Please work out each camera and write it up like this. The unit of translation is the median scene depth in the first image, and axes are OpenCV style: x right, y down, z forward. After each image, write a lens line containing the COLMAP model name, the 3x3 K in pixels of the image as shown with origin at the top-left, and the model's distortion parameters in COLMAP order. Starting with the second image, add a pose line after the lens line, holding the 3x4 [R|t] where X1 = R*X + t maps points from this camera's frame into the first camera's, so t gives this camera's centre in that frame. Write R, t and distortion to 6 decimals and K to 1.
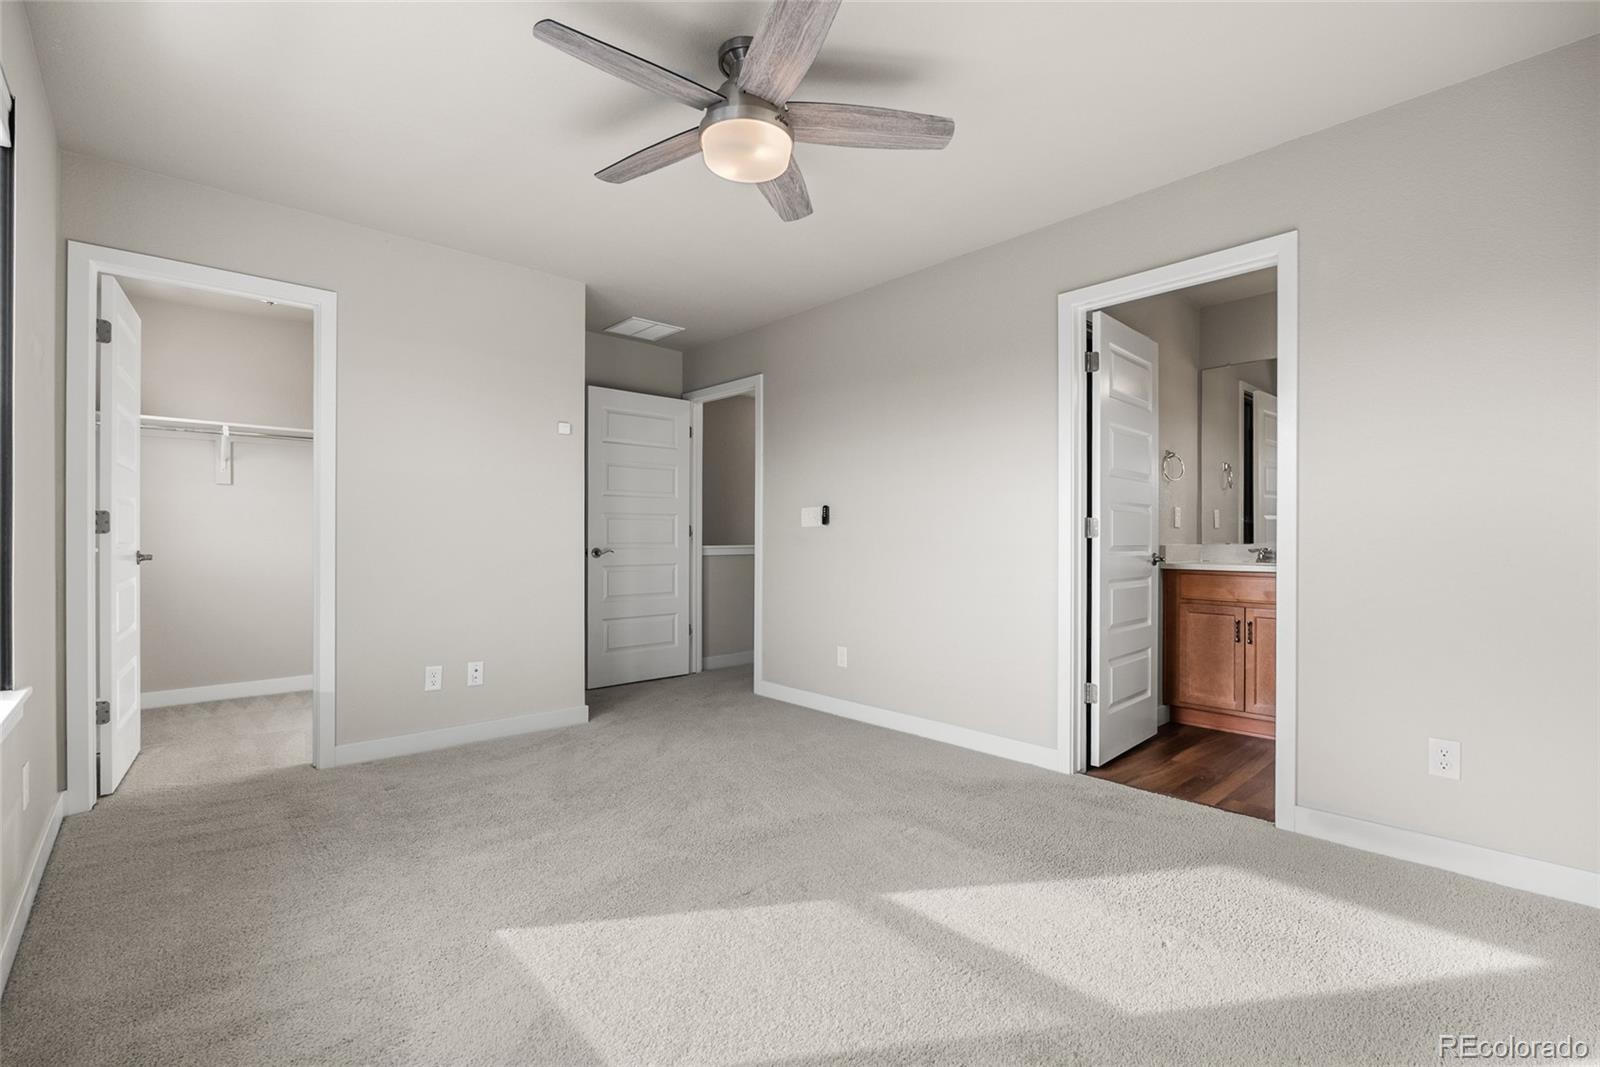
lens RADIAL K [[708.5, 0, 800.0], [0, 708.5, 533.5], [0, 0, 1]] dist [-0.006251, -0.000040]
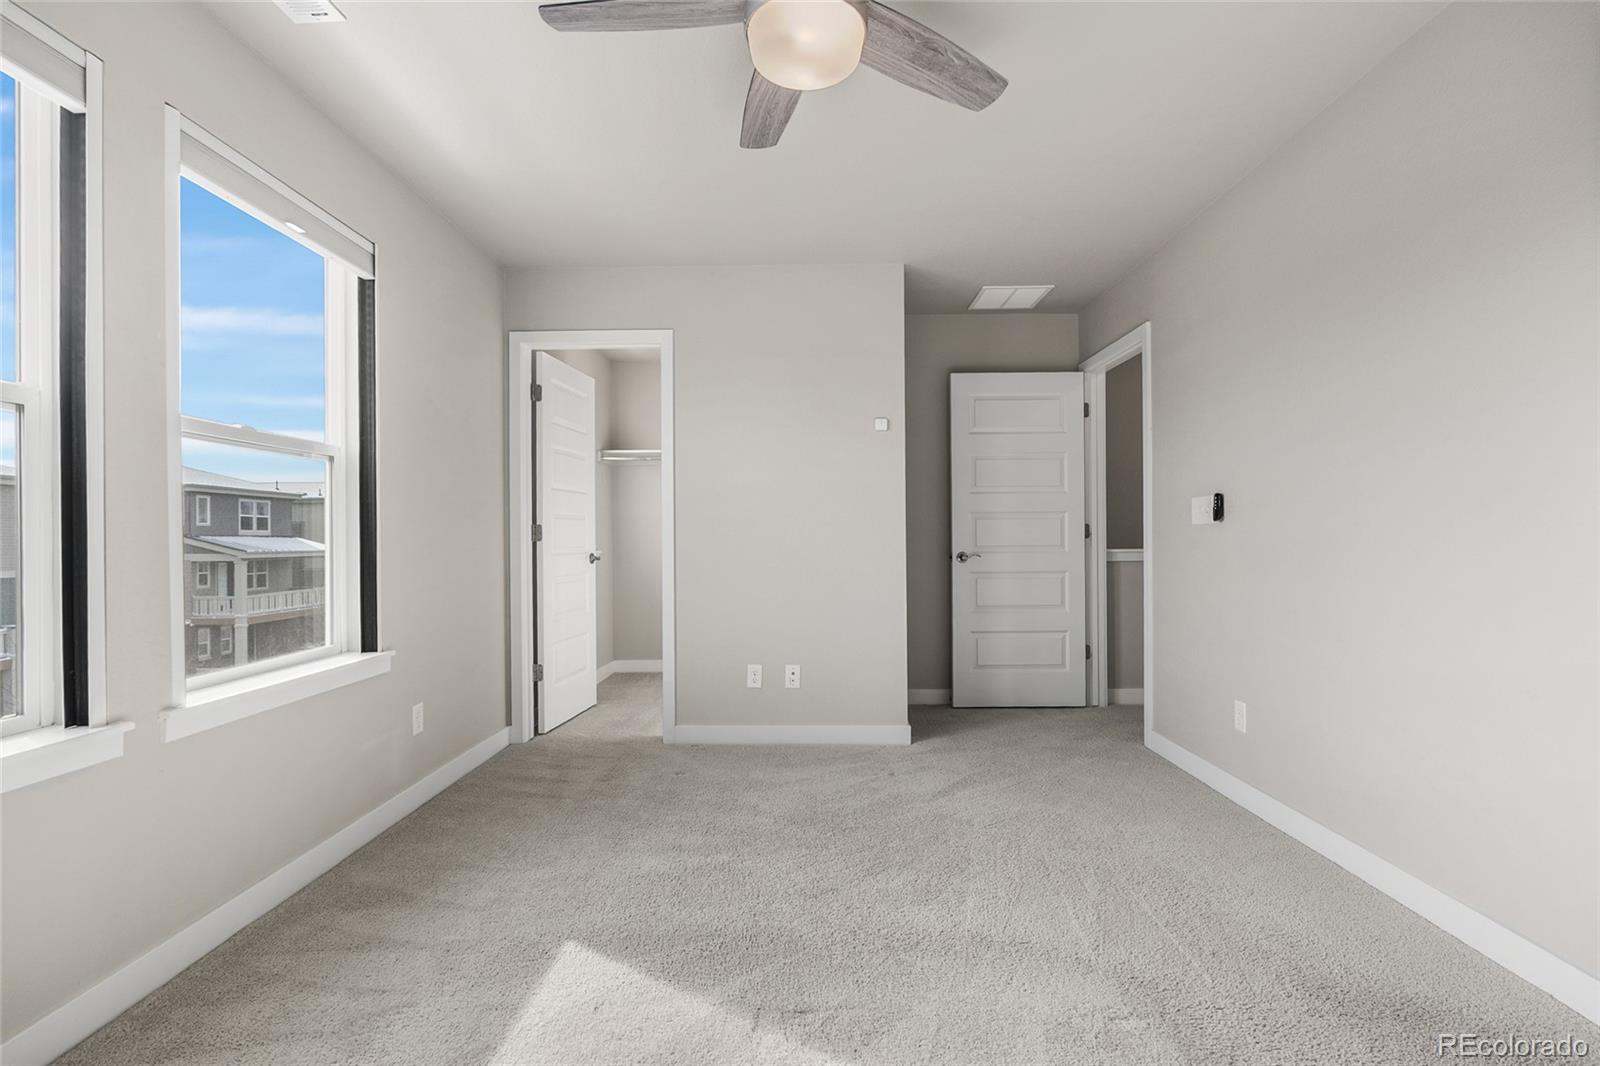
lens RADIAL K [[730.2, 0, 800.0], [0, 730.2, 533.0], [0, 0, 1]] dist [-0.007757, 0.000450]
pose [[0.729913, -0.011283, -0.683447, 0.258688], [0.011990, 0.999921, -0.003703, -0.003388], [0.683435, -0.005491, 0.729991, 0.236756]]
